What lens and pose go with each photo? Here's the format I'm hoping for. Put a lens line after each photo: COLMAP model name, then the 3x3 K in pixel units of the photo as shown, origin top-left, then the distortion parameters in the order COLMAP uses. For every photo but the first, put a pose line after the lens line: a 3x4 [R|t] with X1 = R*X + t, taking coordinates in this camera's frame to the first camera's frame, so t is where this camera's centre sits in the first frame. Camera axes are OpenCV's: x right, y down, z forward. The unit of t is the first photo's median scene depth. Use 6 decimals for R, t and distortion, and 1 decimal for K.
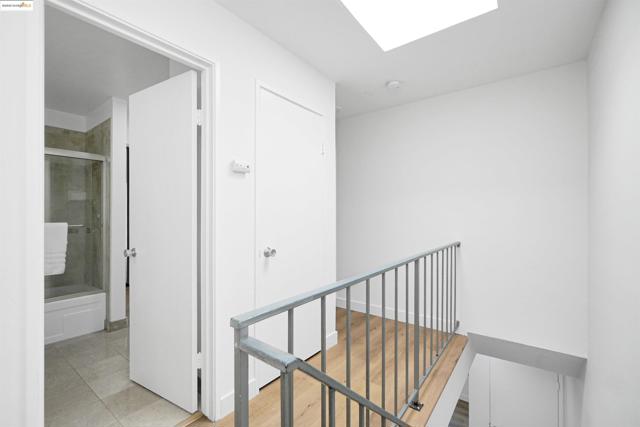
lens RADIAL K [[284.1, 0, 317.8], [0, 284.1, 212.3], [0, 0, 1]] dist [-0.008262, -0.000078]
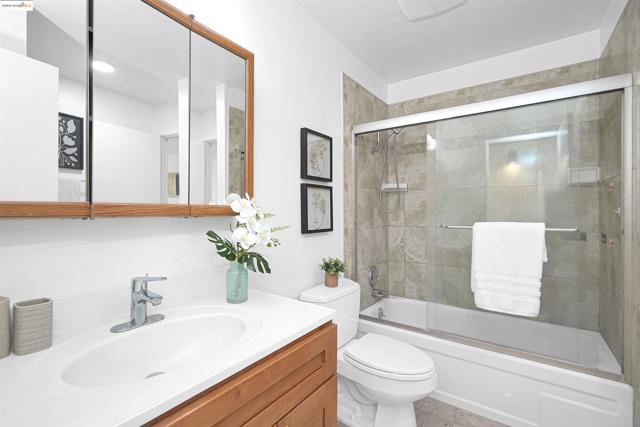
lens RADIAL K [[288.5, 0, 320.1], [0, 288.5, 208.5], [0, 0, 1]] dist [0.009683, 0.000389]
pose [[0.030283, -0.000782, -0.999541, -0.314994], [0.008417, 0.999964, -0.000527, 0.004939], [0.999506, -0.008398, 0.030288, 0.502327]]
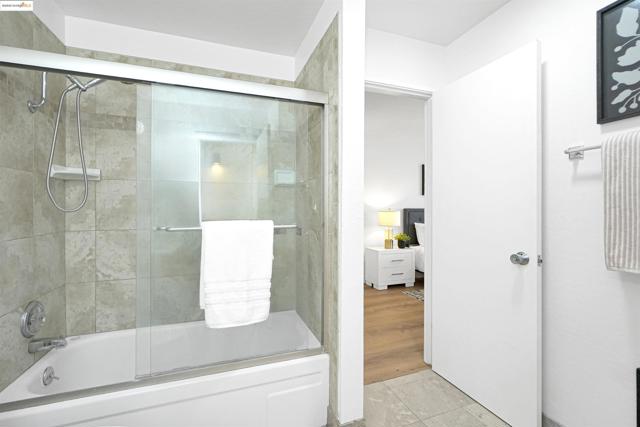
lens RADIAL K [[279.3, 0, 317.1], [0, 279.3, 208.2], [0, 0, 1]] dist [-0.001626, 0.000294]
pose [[0.837958, 0.005164, -0.545710, -0.482734], [-0.000095, 0.999957, 0.009316, 0.007839], [0.545735, -0.007755, 0.837922, 0.549699]]
